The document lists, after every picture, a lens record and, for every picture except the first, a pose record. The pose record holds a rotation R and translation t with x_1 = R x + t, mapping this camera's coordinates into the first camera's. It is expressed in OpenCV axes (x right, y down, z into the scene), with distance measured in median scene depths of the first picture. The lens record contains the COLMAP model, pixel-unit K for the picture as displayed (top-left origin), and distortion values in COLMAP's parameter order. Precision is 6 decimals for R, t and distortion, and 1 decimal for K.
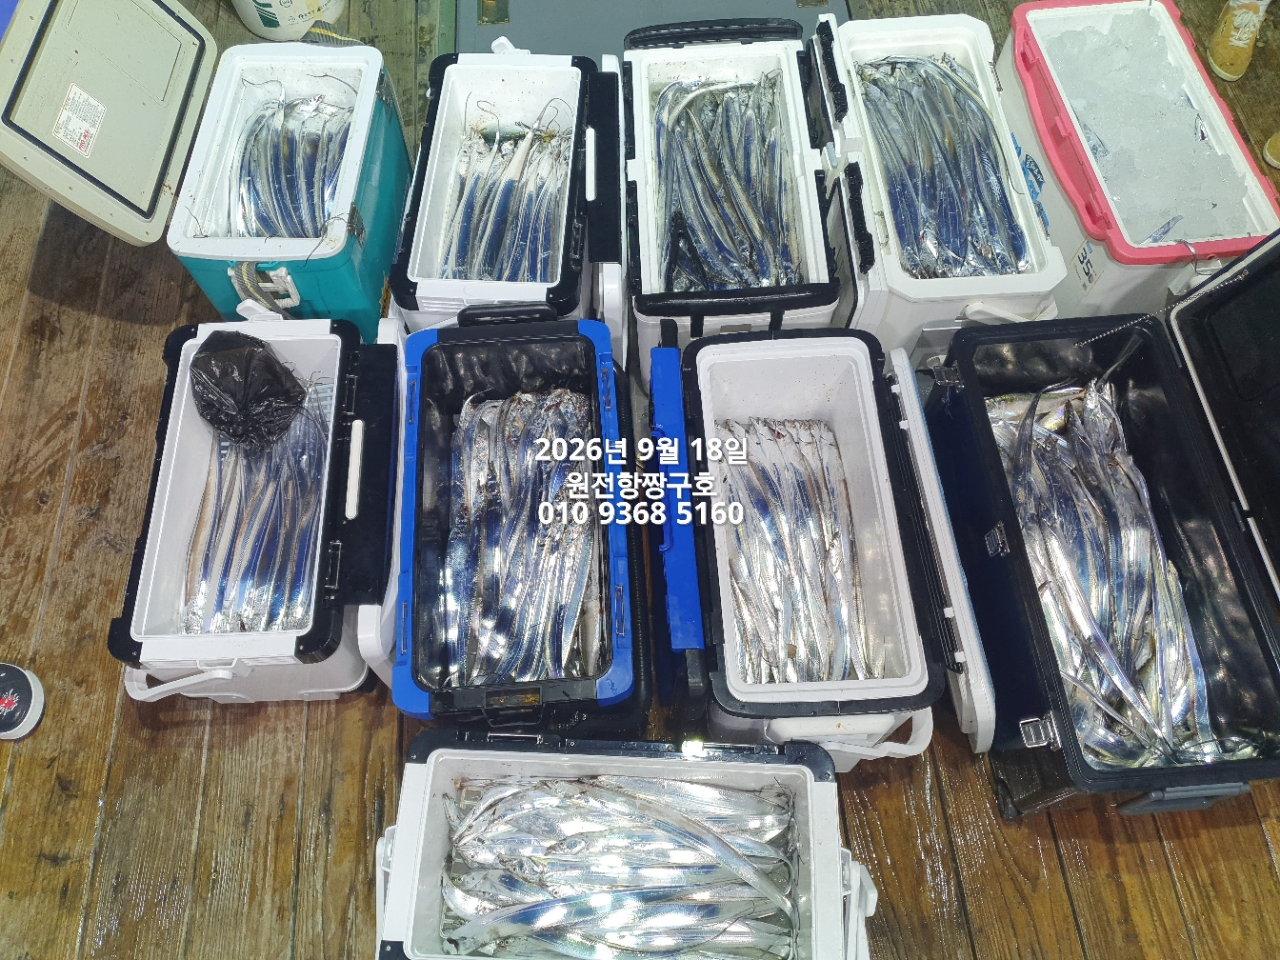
lens RADIAL K [[1010.0, 0, 644.9], [0, 1010.0, 473.4], [0, 0, 1]] dist [0.008316, 0.001881]
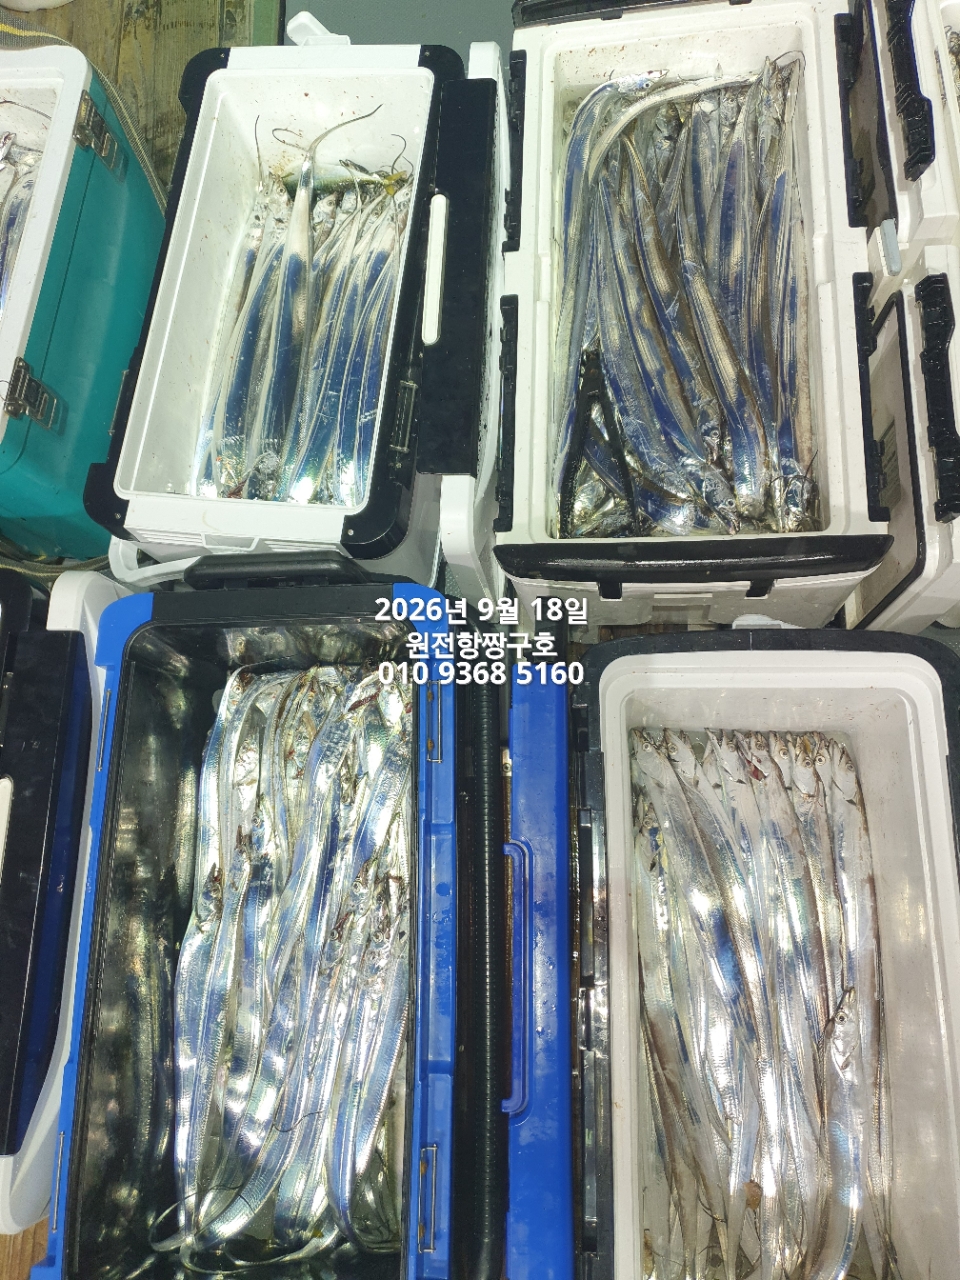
lens RADIAL K [[1078.2, 0, 458.2], [0, 1078.2, 642.1], [0, 0, 1]] dist [-0.000550, 0.044285]
pose [[0.989521, 0.034749, -0.140142, 0.052974], [-0.009933, 0.984691, 0.174025, -0.221846], [0.144044, -0.170810, 0.974718, 0.415868]]
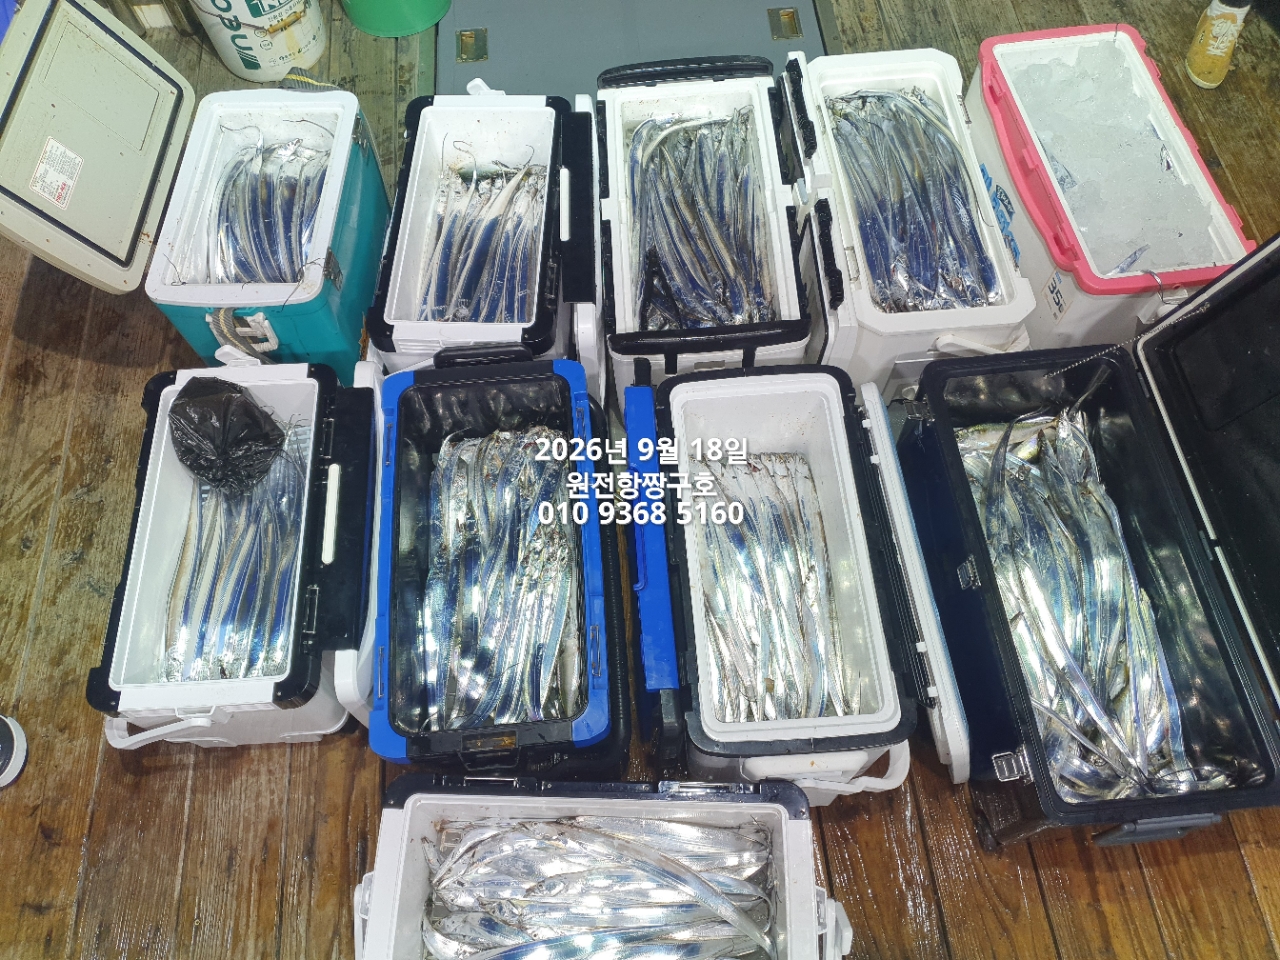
lens RADIAL K [[1010.0, 0, 644.9], [0, 1010.0, 473.4], [0, 0, 1]] dist [0.008316, 0.001881]
pose [[0.999839, -0.017879, 0.001473, 0.021859], [0.017899, 0.999723, -0.015269, -0.020765], [-0.001200, 0.015293, 0.999882, -0.008800]]
